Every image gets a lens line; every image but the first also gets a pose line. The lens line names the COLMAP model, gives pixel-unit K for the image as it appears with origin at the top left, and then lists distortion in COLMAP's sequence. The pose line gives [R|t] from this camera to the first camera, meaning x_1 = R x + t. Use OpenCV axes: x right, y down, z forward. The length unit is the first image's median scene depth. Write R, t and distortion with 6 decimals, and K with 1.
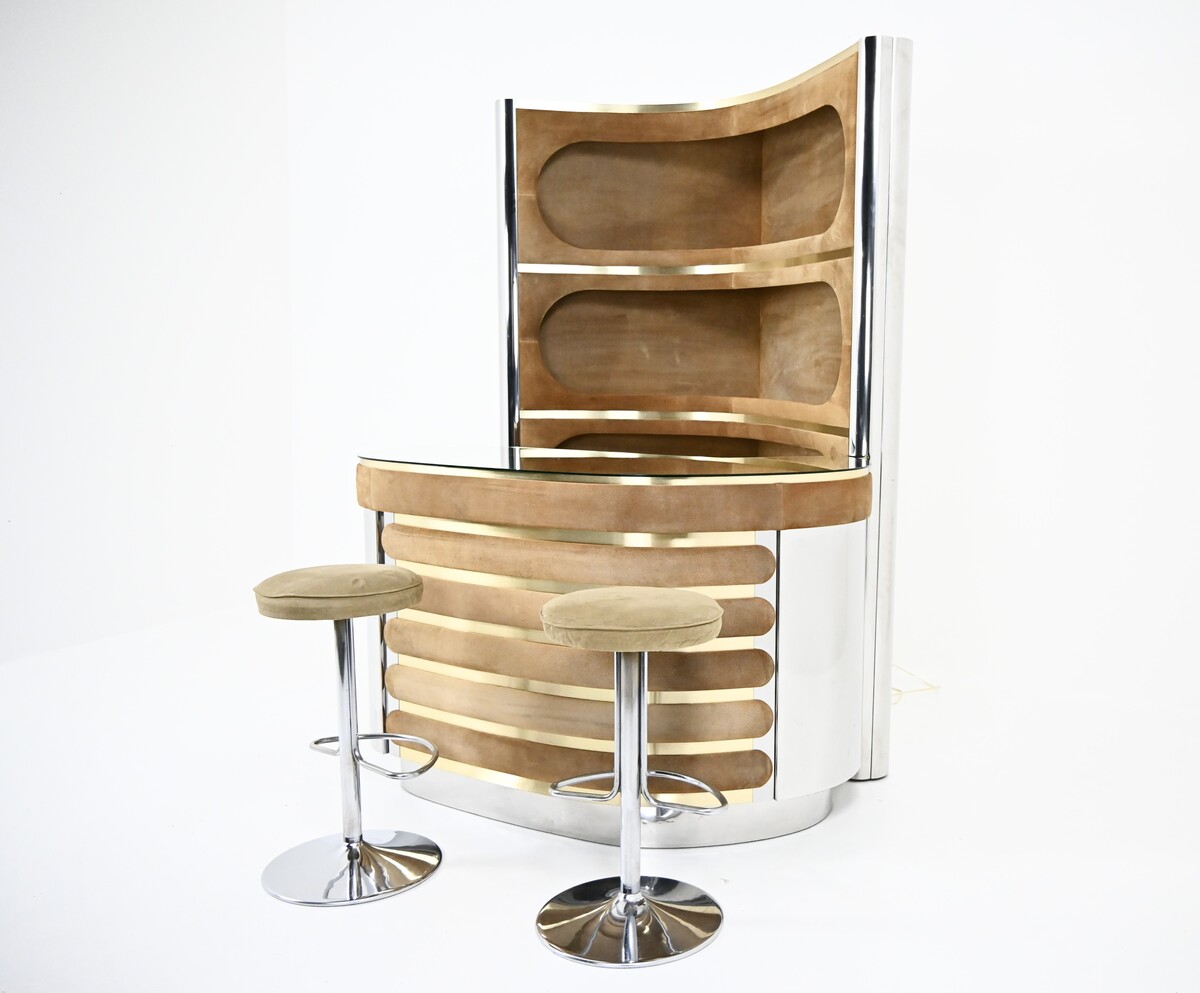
lens RADIAL K [[1157.6, 0, 743.0], [0, 1157.6, 493.6], [0, 0, 1]] dist [-0.004108, 0.001167]
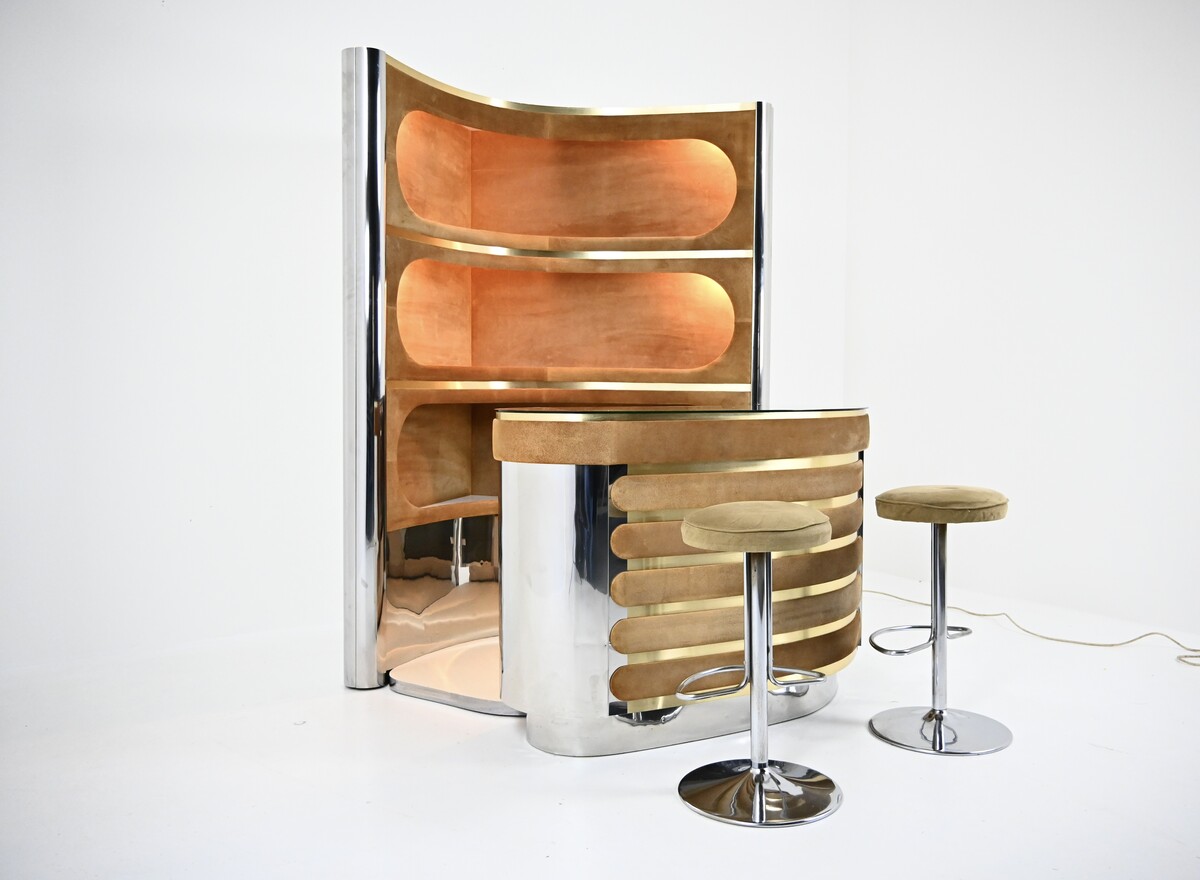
lens RADIAL K [[1010.5, 0, 661.3], [0, 1010.5, 431.3], [0, 0, 1]] dist [0.009104, 0.001059]
pose [[0.514984, -0.044702, 0.856033, -0.826252], [0.100175, 0.994935, -0.008309, -0.001848], [-0.851326, 0.090032, 0.516854, 0.415021]]
